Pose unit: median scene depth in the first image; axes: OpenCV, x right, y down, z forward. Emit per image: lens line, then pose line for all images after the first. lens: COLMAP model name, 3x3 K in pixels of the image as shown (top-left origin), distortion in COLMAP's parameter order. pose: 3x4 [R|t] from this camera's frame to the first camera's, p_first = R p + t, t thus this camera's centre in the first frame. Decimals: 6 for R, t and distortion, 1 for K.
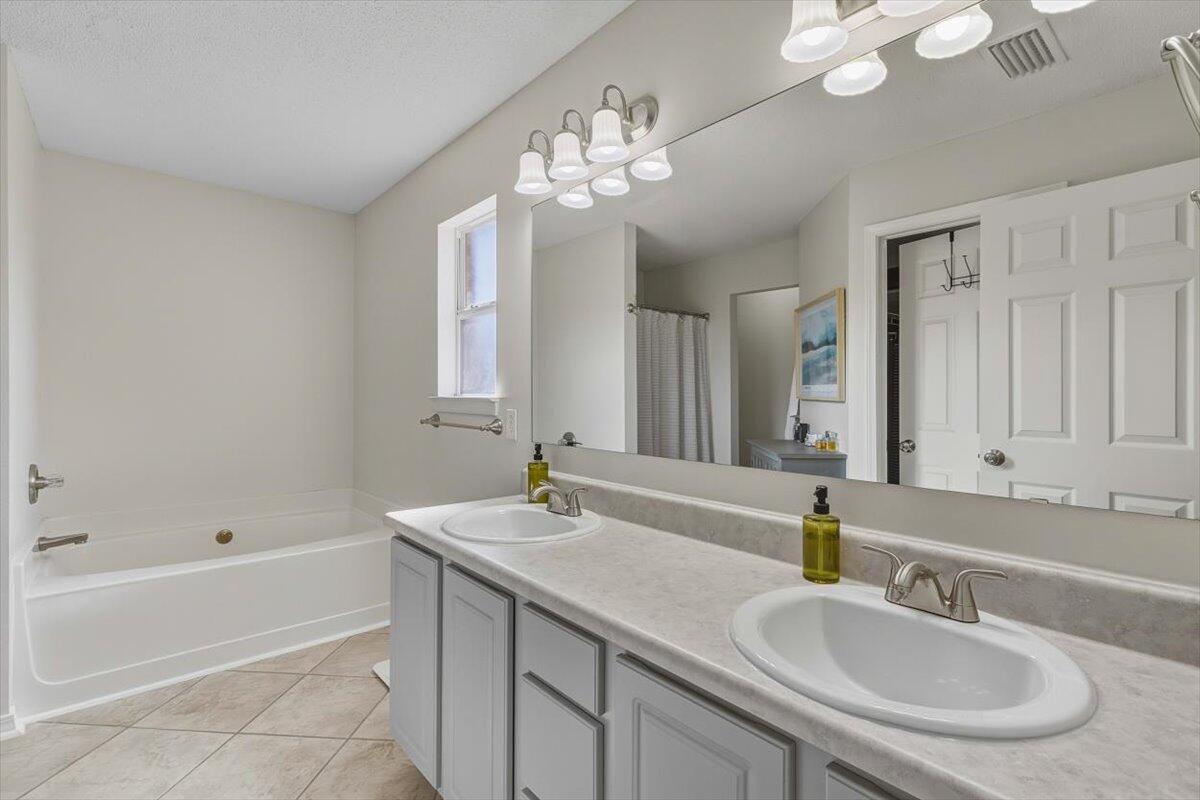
lens RADIAL K [[550.7, 0, 603.3], [0, 550.7, 400.0], [0, 0, 1]] dist [0.004556, 0.000442]
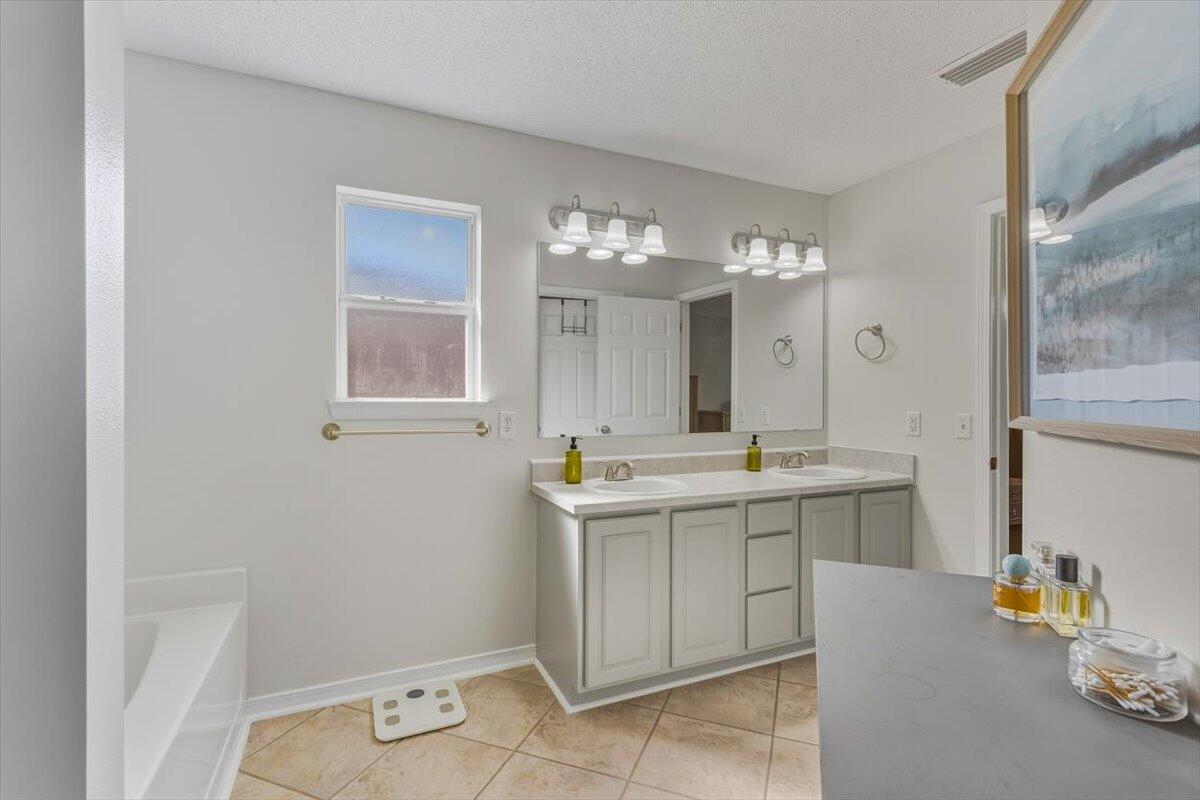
lens RADIAL K [[550.7, 0, 604.2], [0, 550.7, 394.8], [0, 0, 1]] dist [0.004556, 0.000442]
pose [[0.282425, -0.002975, 0.959285, -1.191750], [-0.000237, 0.999995, 0.003171, -0.021987], [-0.959289, -0.001123, 0.282423, 0.501217]]
